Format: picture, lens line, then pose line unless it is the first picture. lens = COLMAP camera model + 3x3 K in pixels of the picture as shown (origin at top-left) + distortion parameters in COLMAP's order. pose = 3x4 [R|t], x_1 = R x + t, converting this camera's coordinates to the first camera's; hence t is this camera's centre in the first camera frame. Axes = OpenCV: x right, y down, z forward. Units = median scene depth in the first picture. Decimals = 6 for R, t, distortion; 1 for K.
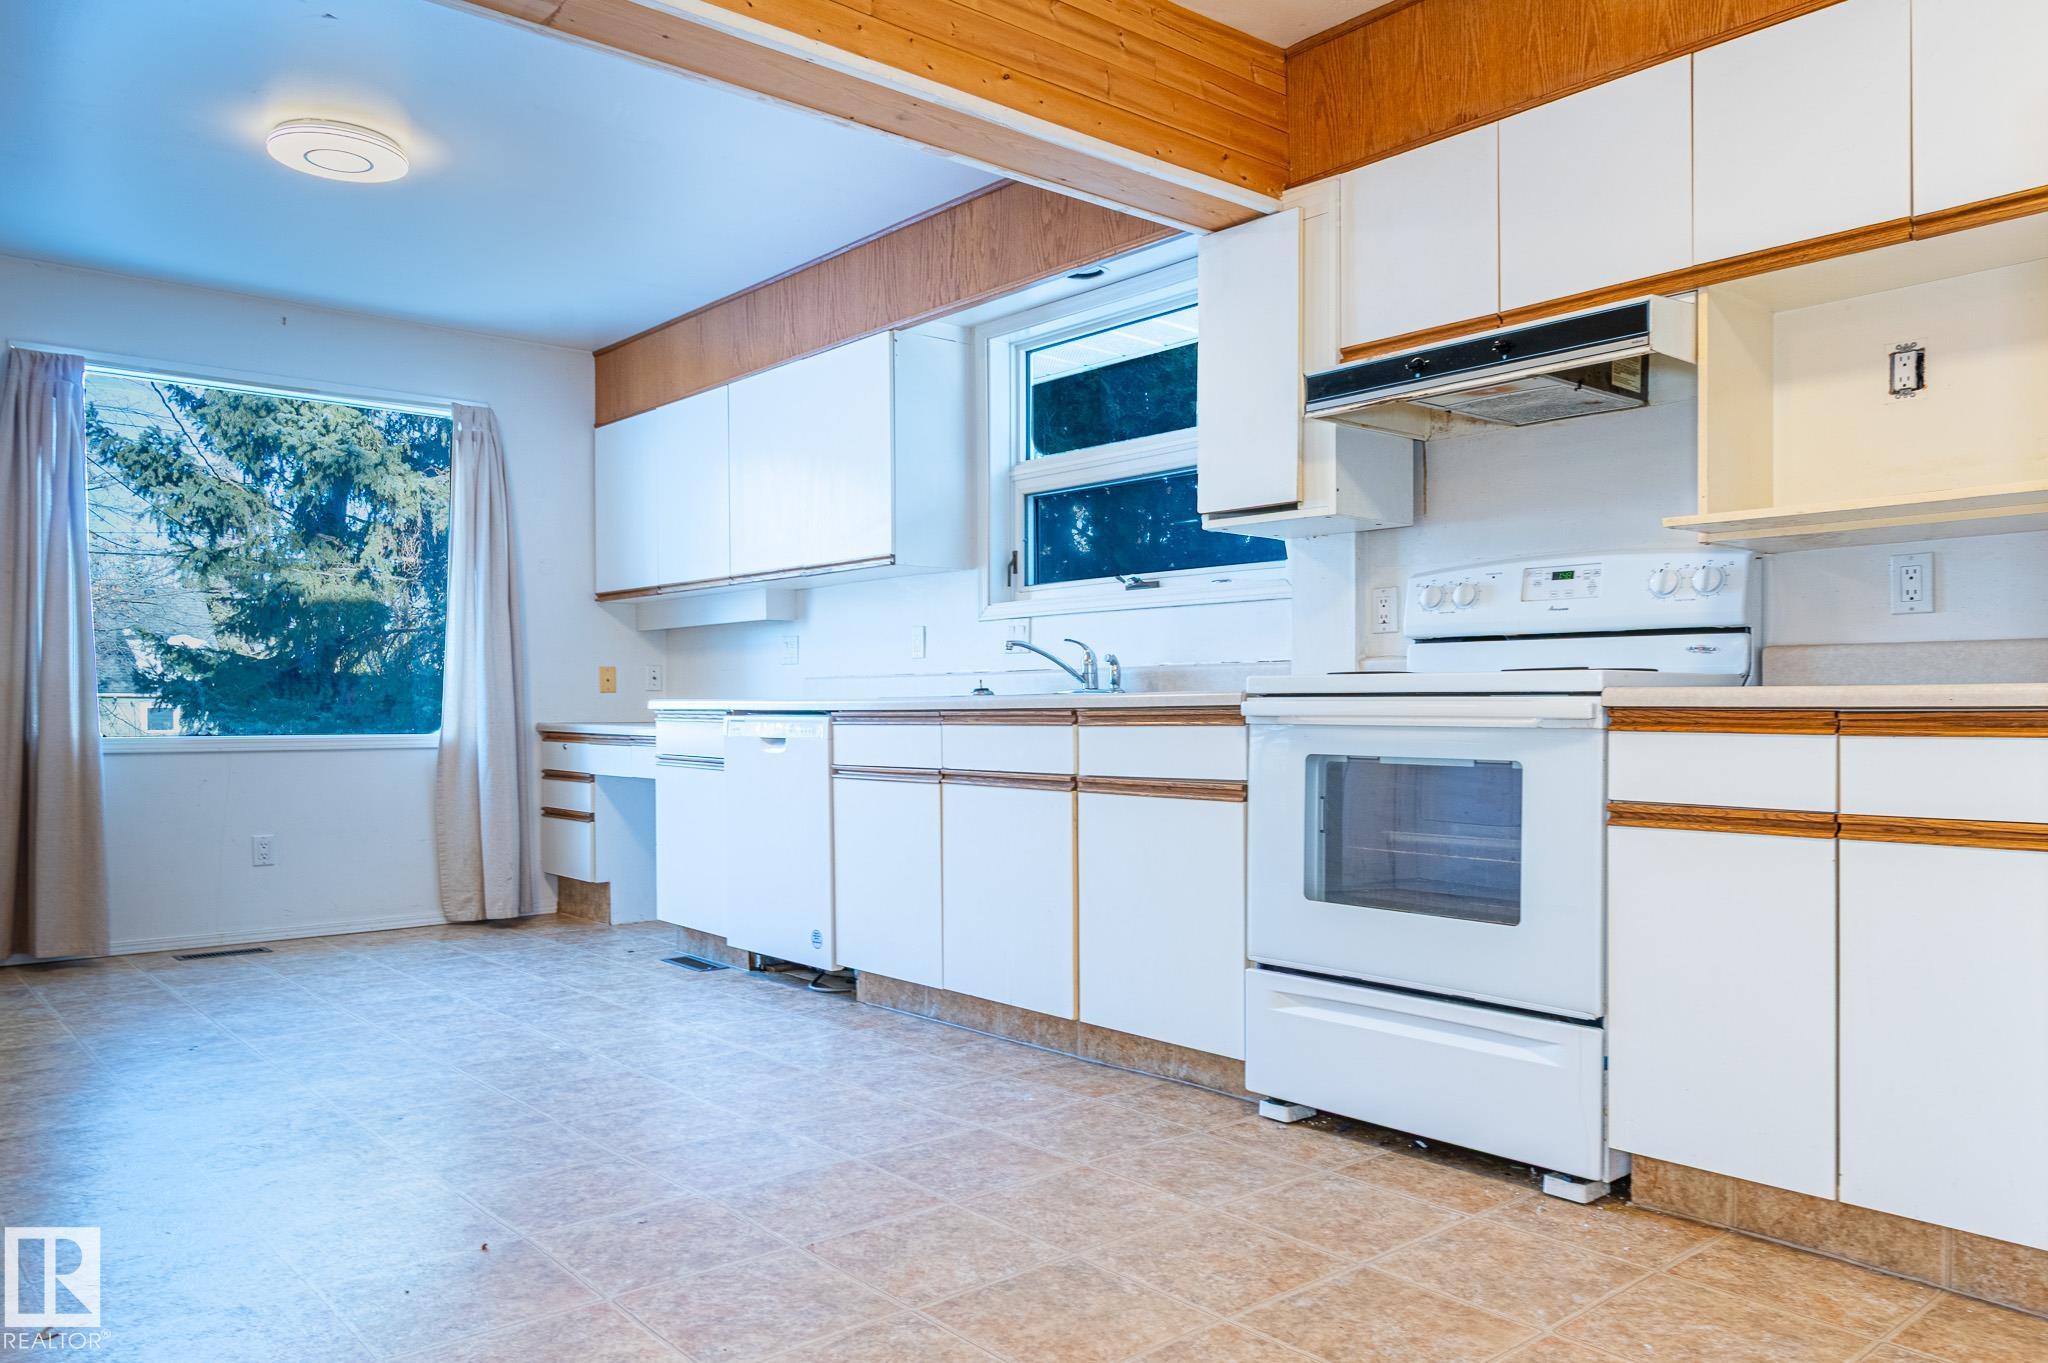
lens RADIAL K [[1353.2, 0, 1023.0], [0, 1353.2, 717.4], [0, 0, 1]] dist [0.003861, 0.001827]
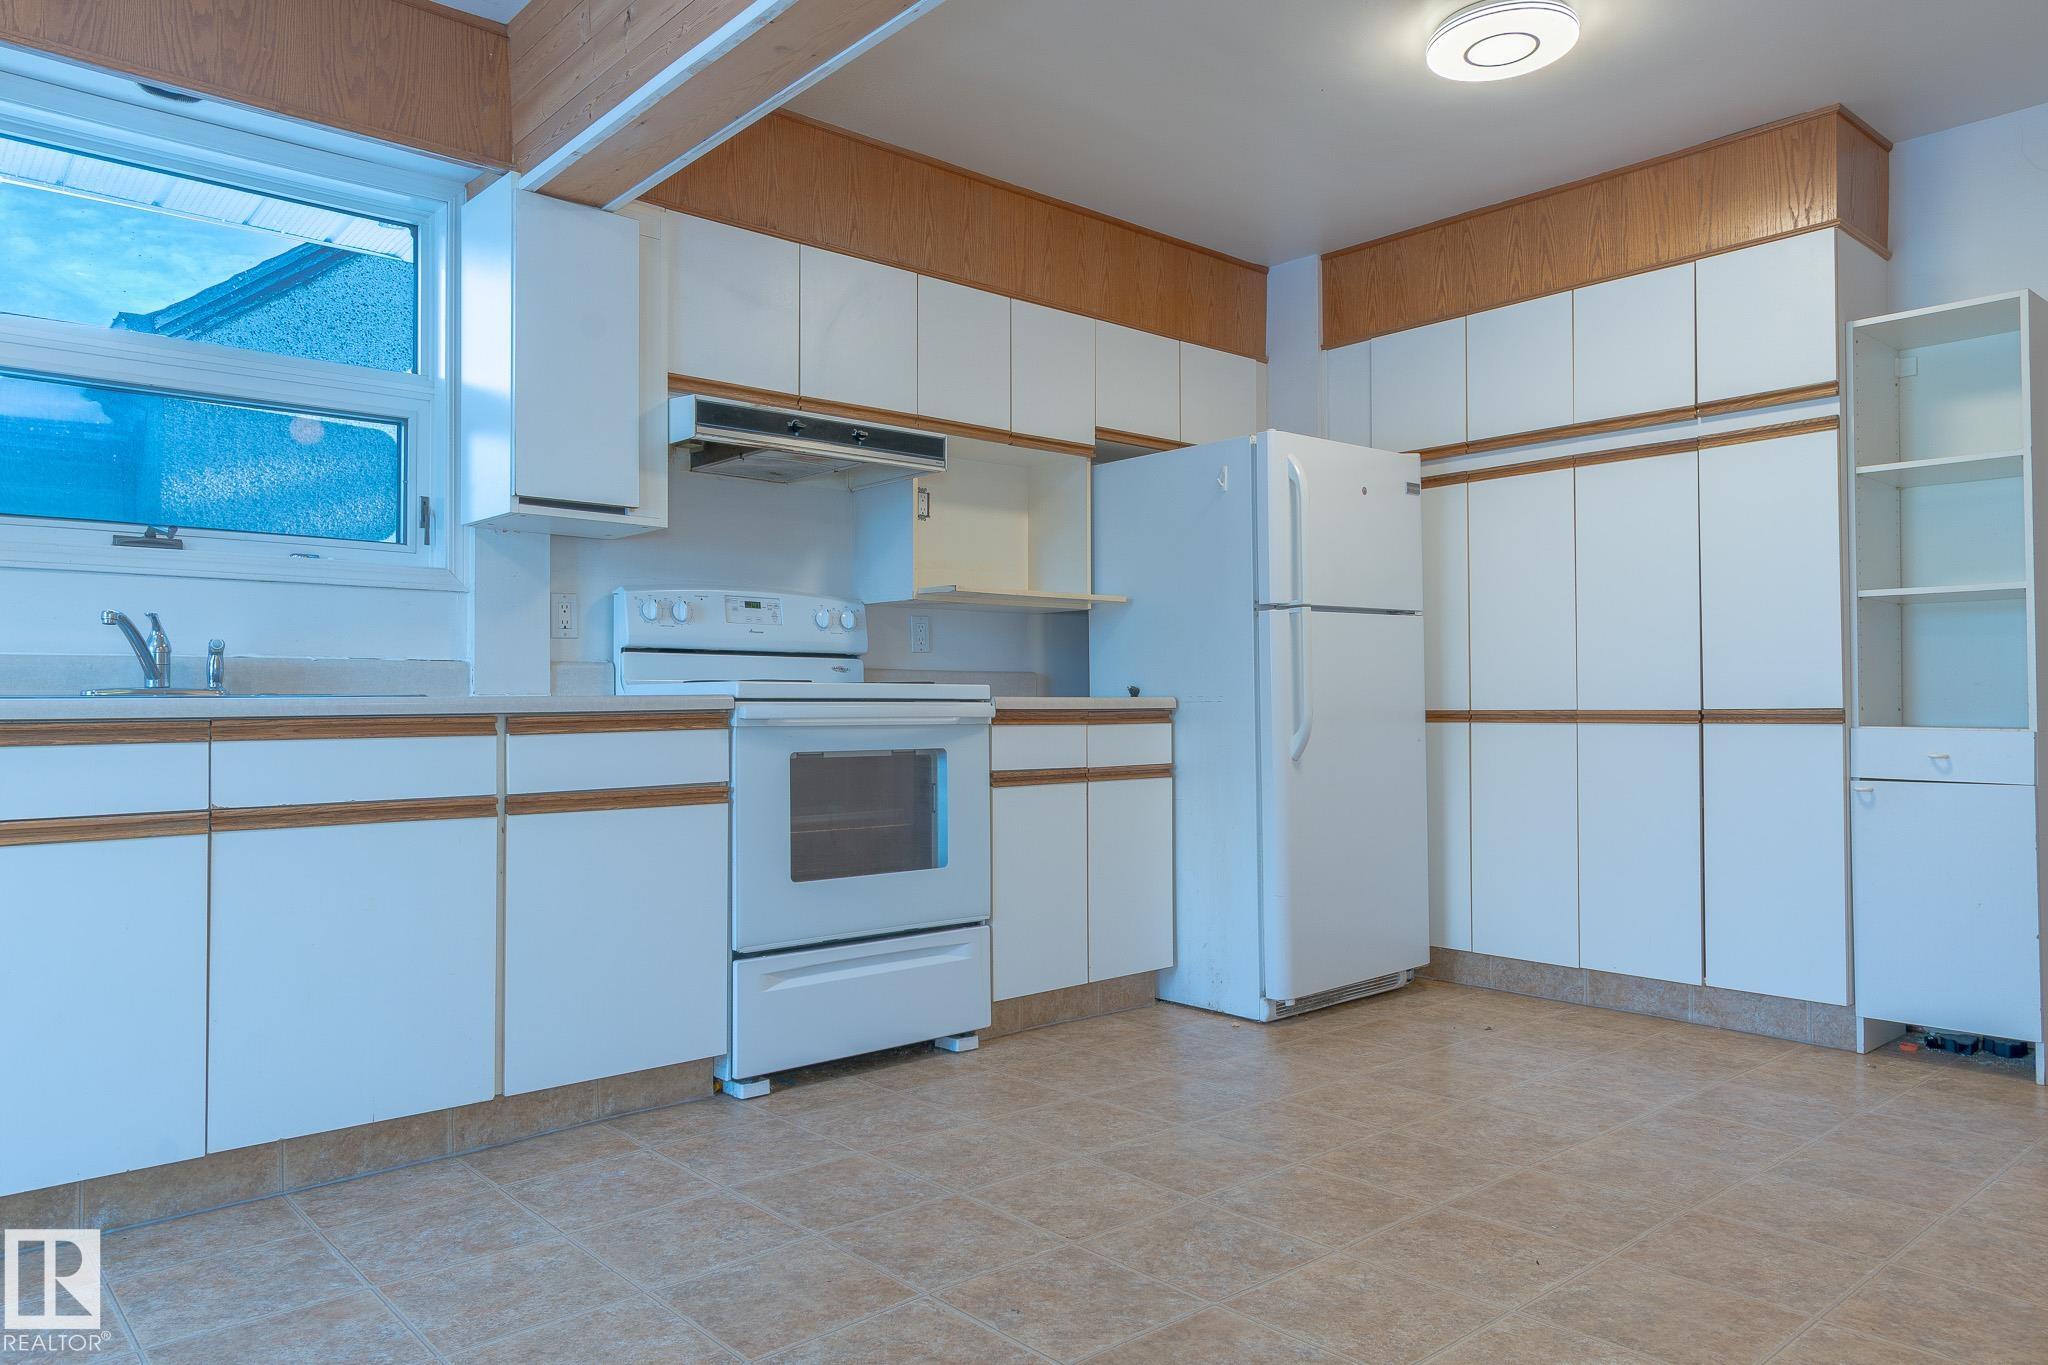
lens RADIAL K [[1371.7, 0, 1055.7], [0, 1371.7, 679.1], [0, 0, 1]] dist [-0.001148, 0.001297]
pose [[0.005006, 0.021562, 0.999755, -0.909895], [0.013846, 0.999670, -0.021630, -0.005969], [-0.999892, 0.013951, 0.004706, 0.760086]]
